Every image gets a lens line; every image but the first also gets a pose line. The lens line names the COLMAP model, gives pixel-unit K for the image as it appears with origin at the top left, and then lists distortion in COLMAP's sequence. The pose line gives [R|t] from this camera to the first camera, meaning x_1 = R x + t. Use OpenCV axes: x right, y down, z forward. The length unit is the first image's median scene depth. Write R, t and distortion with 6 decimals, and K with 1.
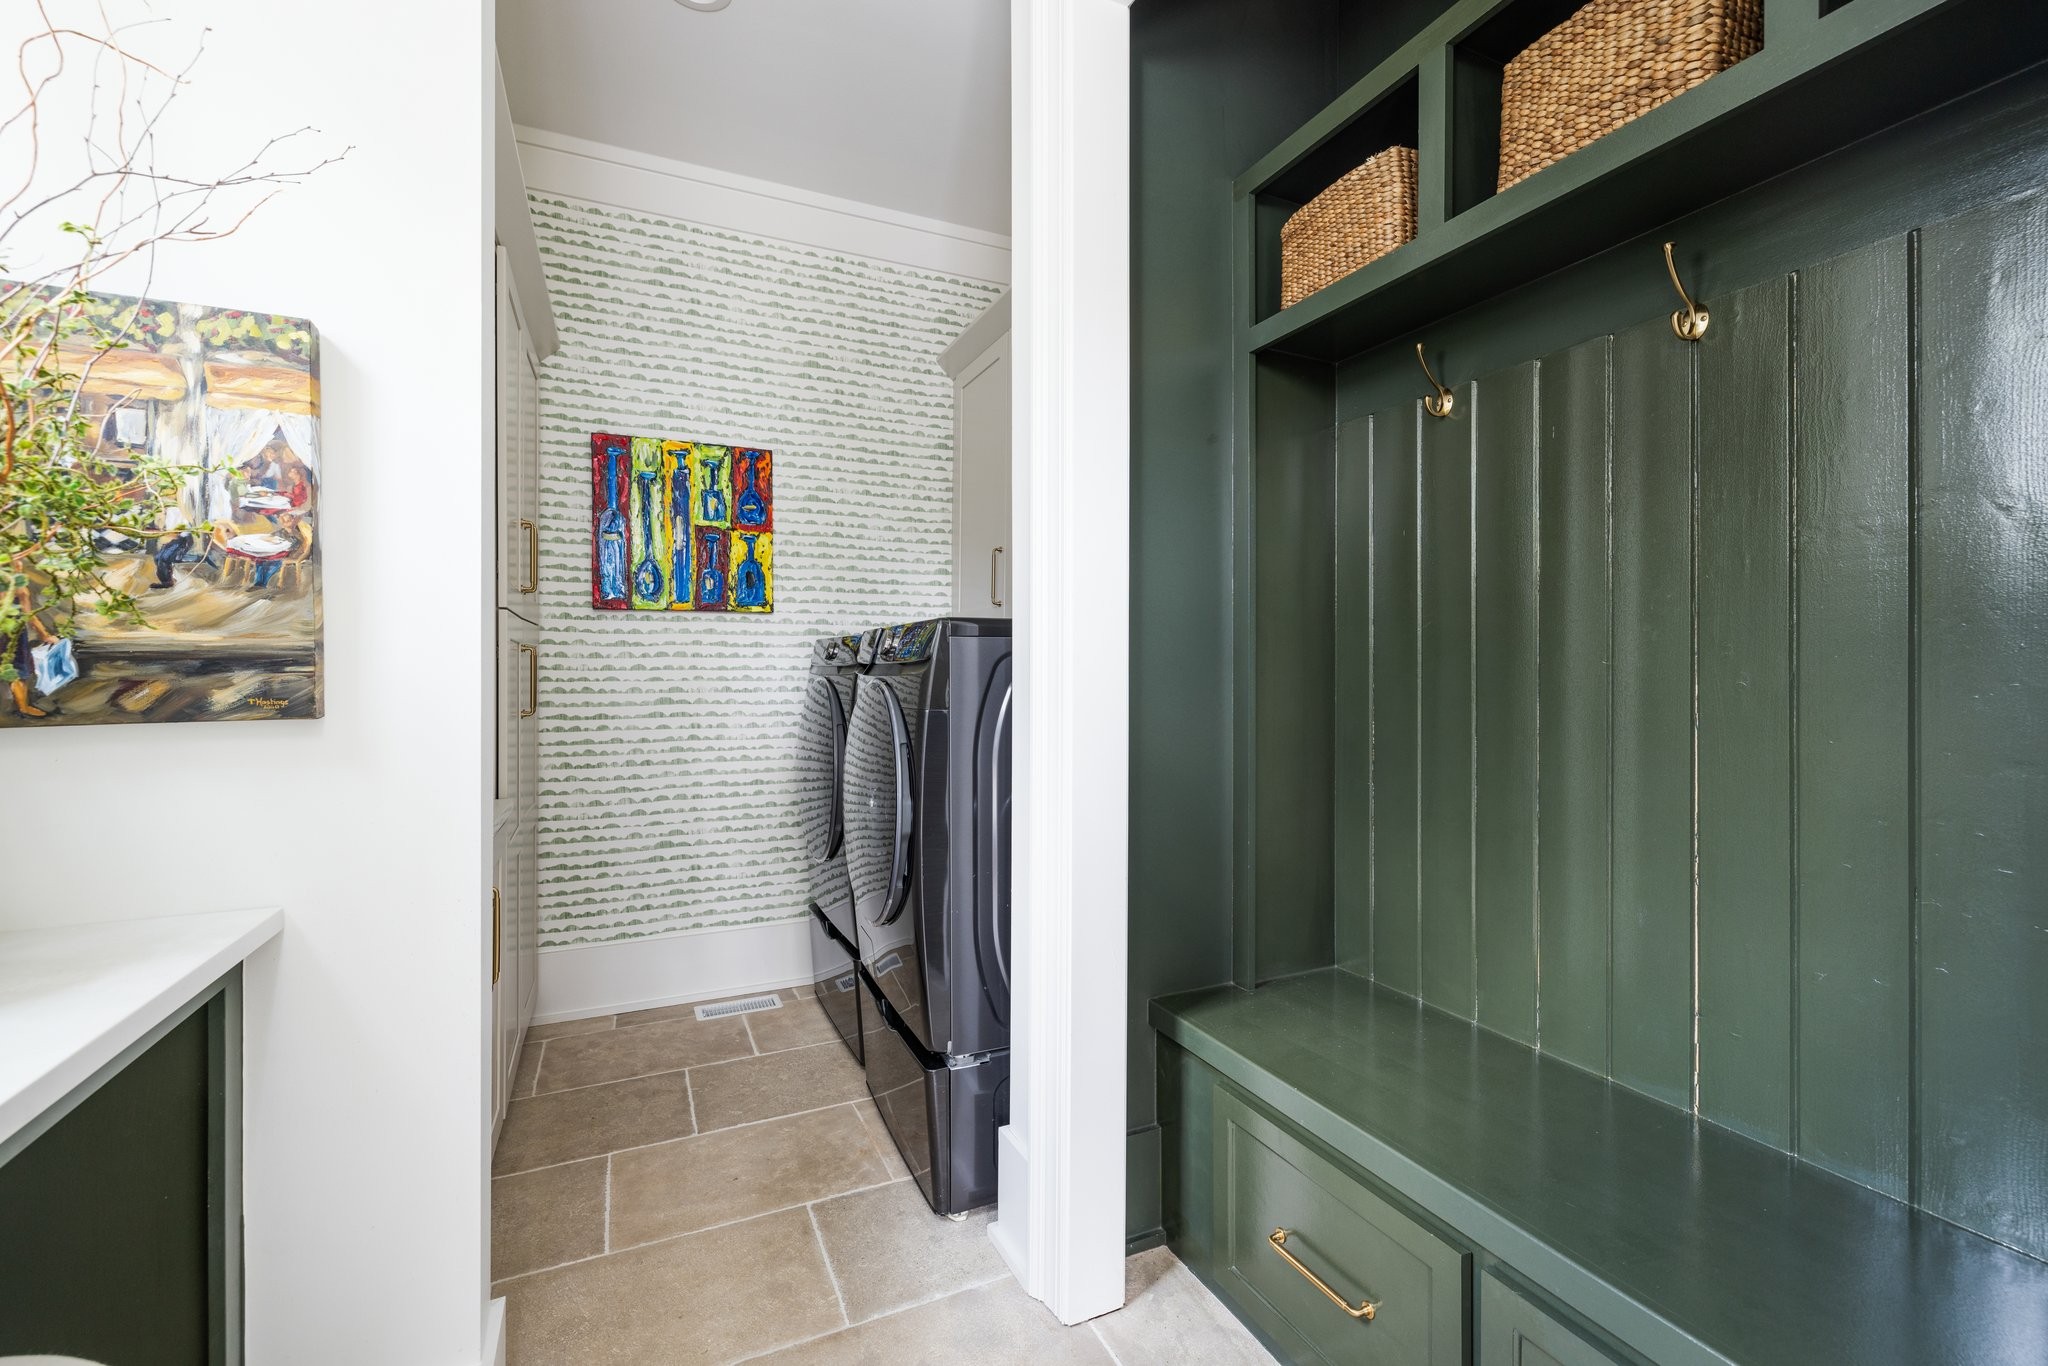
lens RADIAL K [[862.2, 0, 1009.5], [0, 862.2, 675.9], [0, 0, 1]] dist [0.000082, -0.000661]
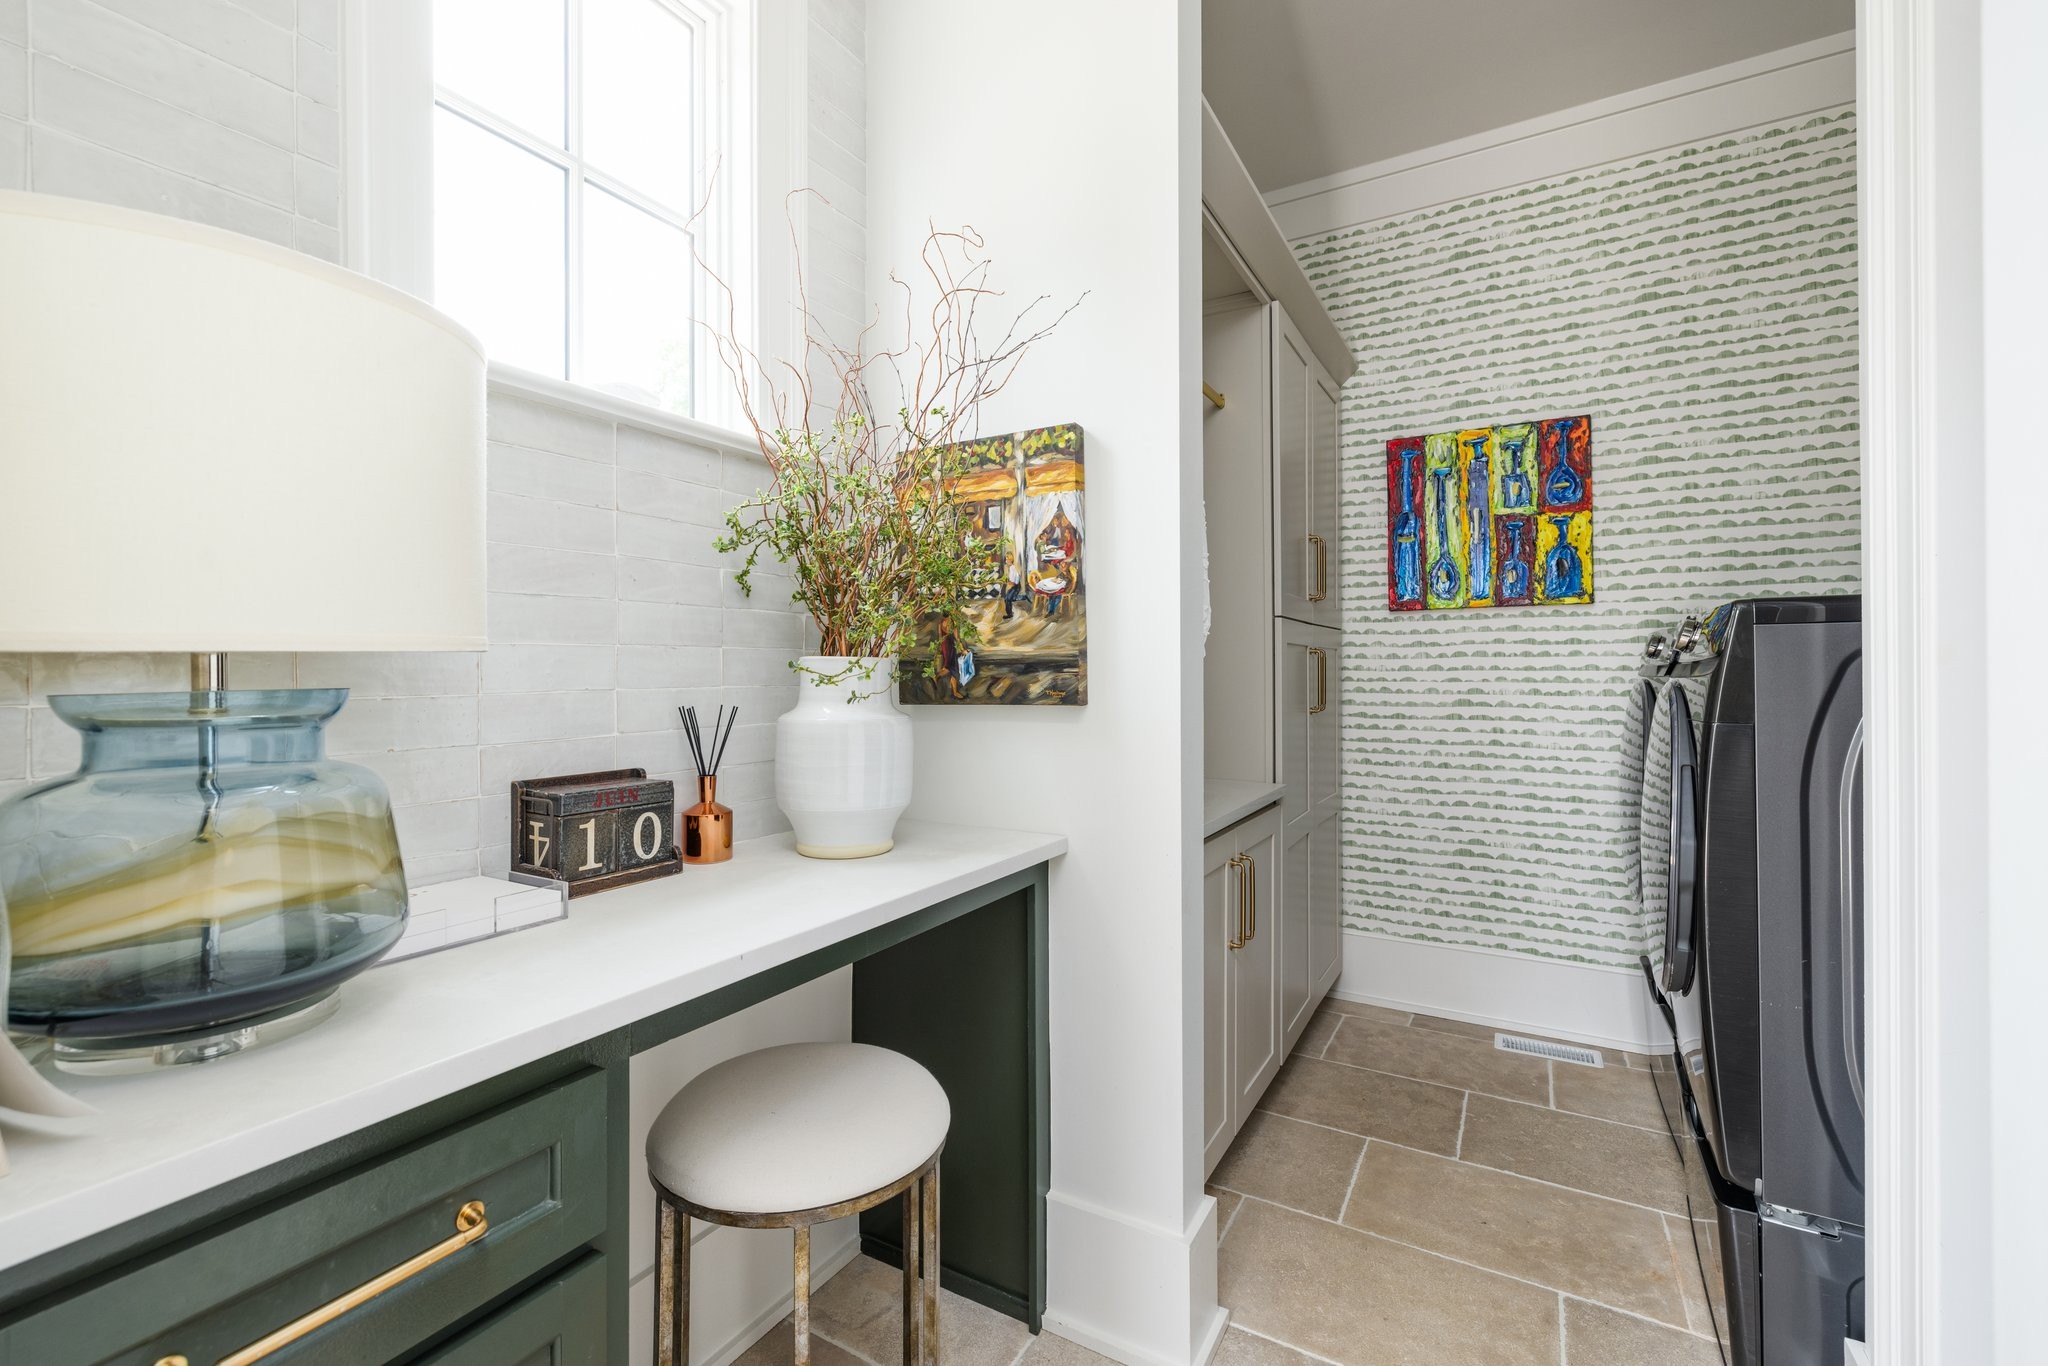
lens RADIAL K [[862.2, 0, 1007.3], [0, 862.2, 673.2], [0, 0, 1]] dist [0.000082, -0.000661]
pose [[0.572906, 0.002057, -0.819619, 0.112368], [-0.004888, 0.999988, -0.000907, -0.000442], [0.819607, 0.004526, 0.572909, 0.040363]]
